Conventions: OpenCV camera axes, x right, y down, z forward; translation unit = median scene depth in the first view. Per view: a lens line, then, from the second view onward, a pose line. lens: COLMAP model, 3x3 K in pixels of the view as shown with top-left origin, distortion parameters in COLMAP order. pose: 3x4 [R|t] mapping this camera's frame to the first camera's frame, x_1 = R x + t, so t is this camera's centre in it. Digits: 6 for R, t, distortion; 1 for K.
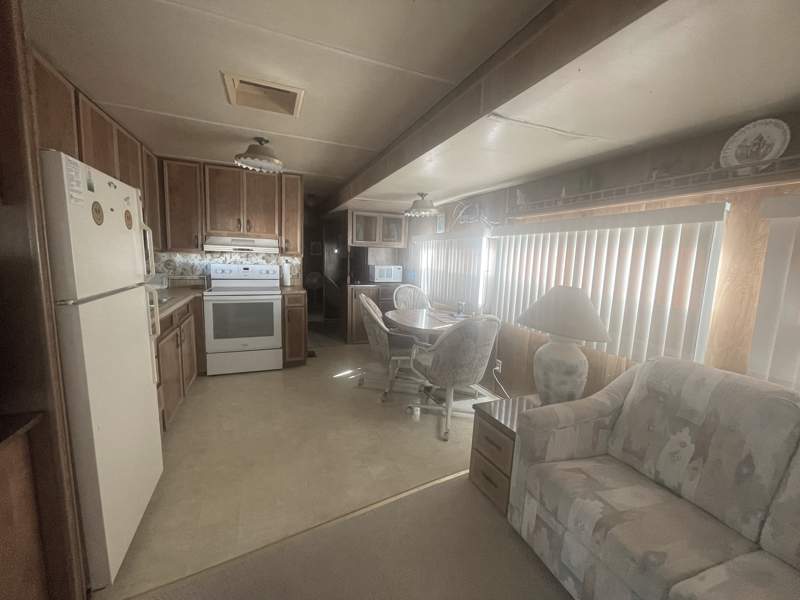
lens RADIAL K [[323.0, 0, 401.0], [0, 323.0, 299.1], [0, 0, 1]] dist [-0.008432, 0.000124]
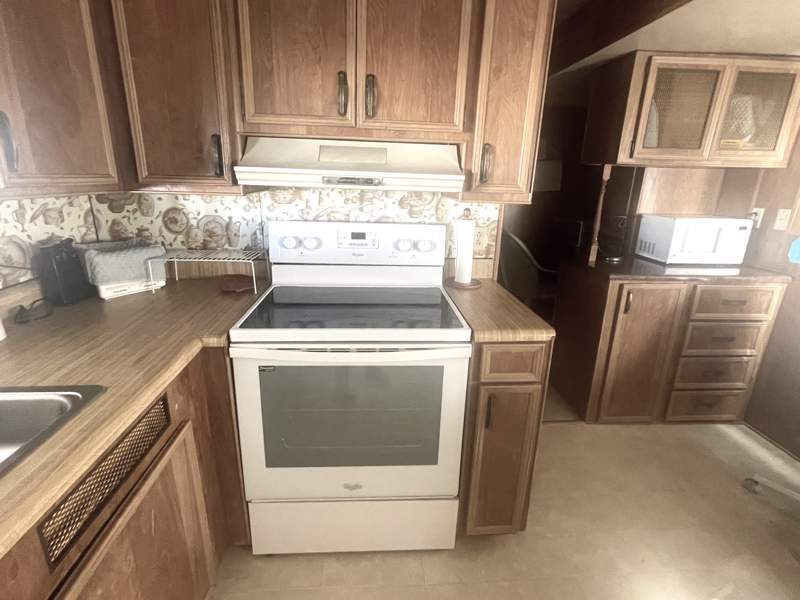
lens RADIAL K [[401.7, 0, 400.2], [0, 401.7, 298.4], [0, 0, 1]] dist [0.006767, 0.000143]
pose [[0.948483, 0.084745, -0.305284, -0.318831], [-0.037136, 0.986658, 0.158513, -0.104734], [0.314644, -0.139010, 0.938976, 0.635823]]
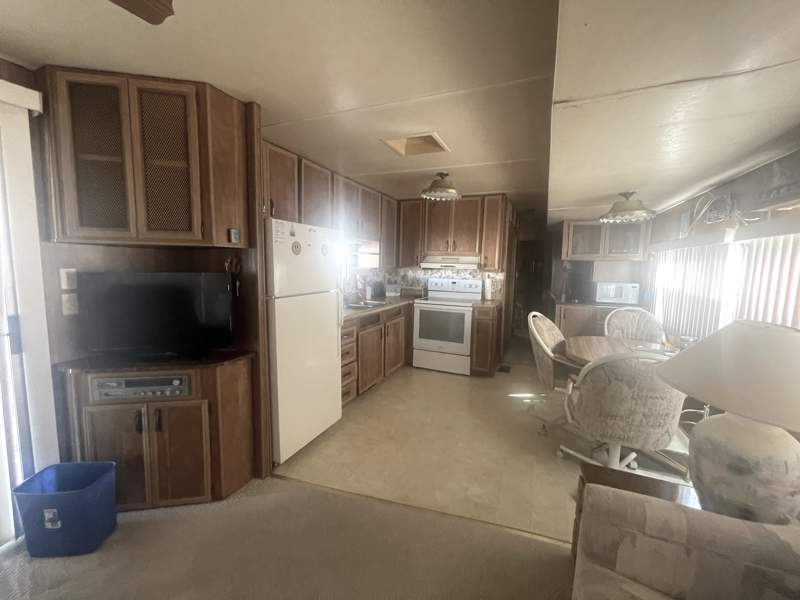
lens RADIAL K [[323.0, 0, 396.6], [0, 323.0, 299.1], [0, 0, 1]] dist [-0.008432, 0.000124]
pose [[0.688027, 0.058936, -0.723288, 0.234635], [-0.092570, 0.995682, -0.006926, -0.009048], [0.719757, 0.071720, 0.690512, 0.061533]]
